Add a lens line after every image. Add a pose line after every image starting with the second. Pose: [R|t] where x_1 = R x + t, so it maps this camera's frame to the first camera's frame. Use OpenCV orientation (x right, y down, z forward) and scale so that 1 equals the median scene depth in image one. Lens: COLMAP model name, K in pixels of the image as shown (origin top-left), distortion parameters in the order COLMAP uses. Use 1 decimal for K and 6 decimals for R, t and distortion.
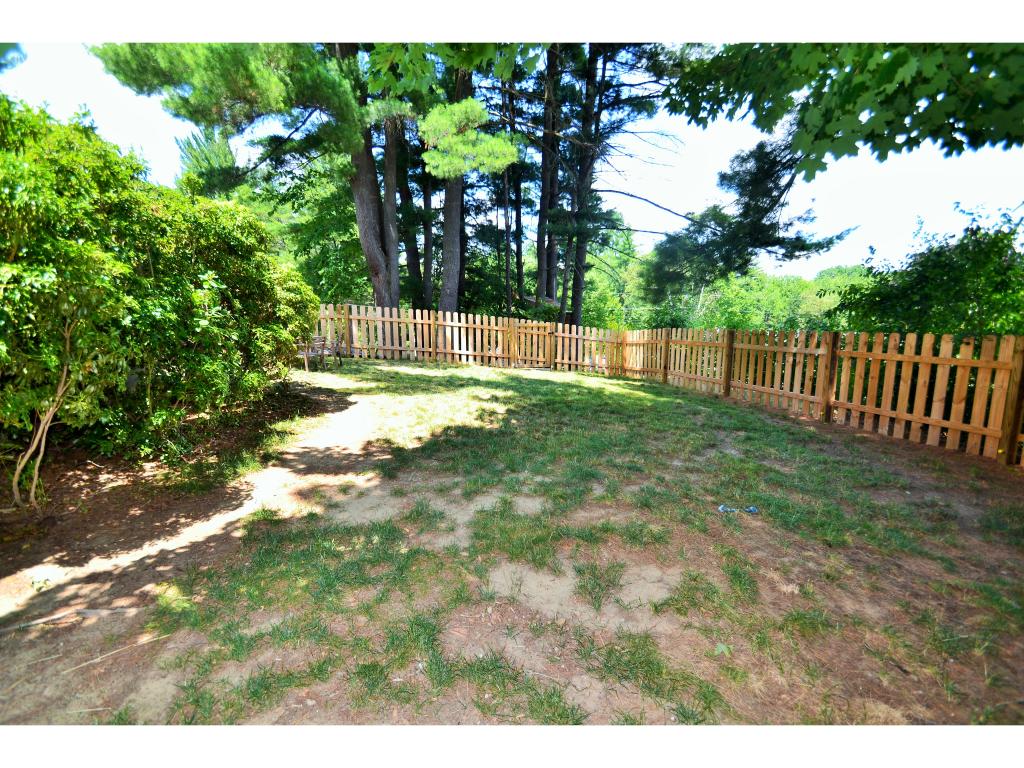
lens RADIAL K [[455.9, 0, 512.8], [0, 455.9, 384.6], [0, 0, 1]] dist [0.006310, -0.012142]
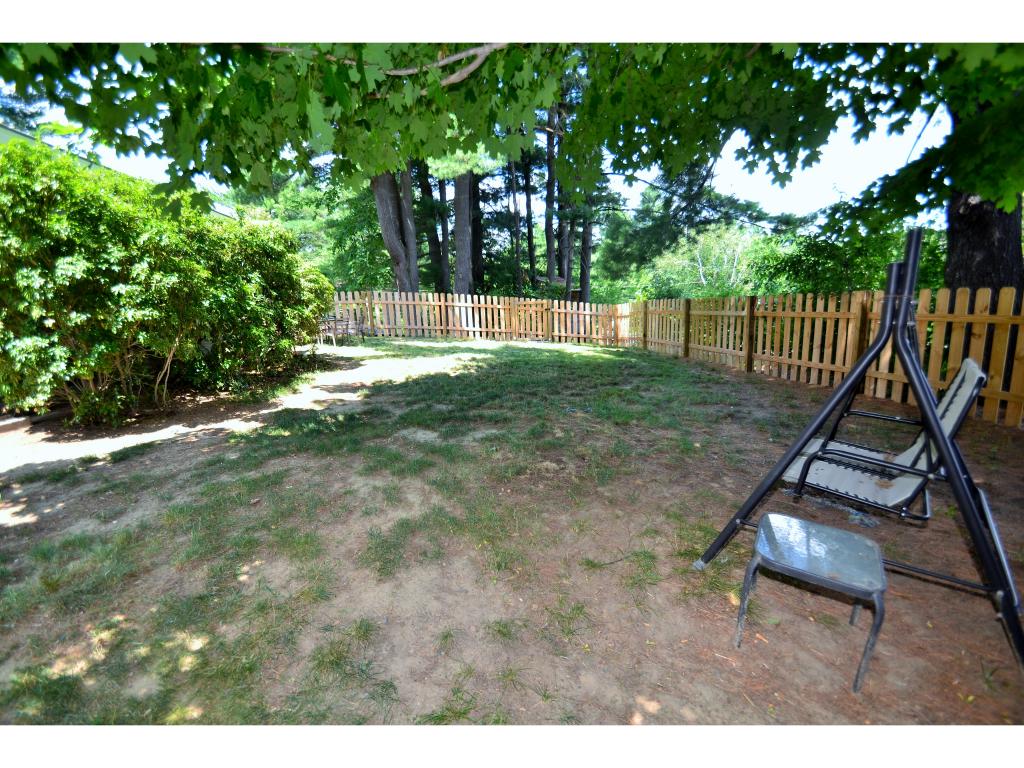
lens RADIAL K [[455.9, 0, 513.1], [0, 455.9, 382.4], [0, 0, 1]] dist [0.006310, -0.012142]
pose [[0.995532, -0.023855, -0.091361, 0.101257], [0.026934, 0.999105, 0.032621, 0.029976], [0.090501, -0.034936, 0.995283, -0.138949]]
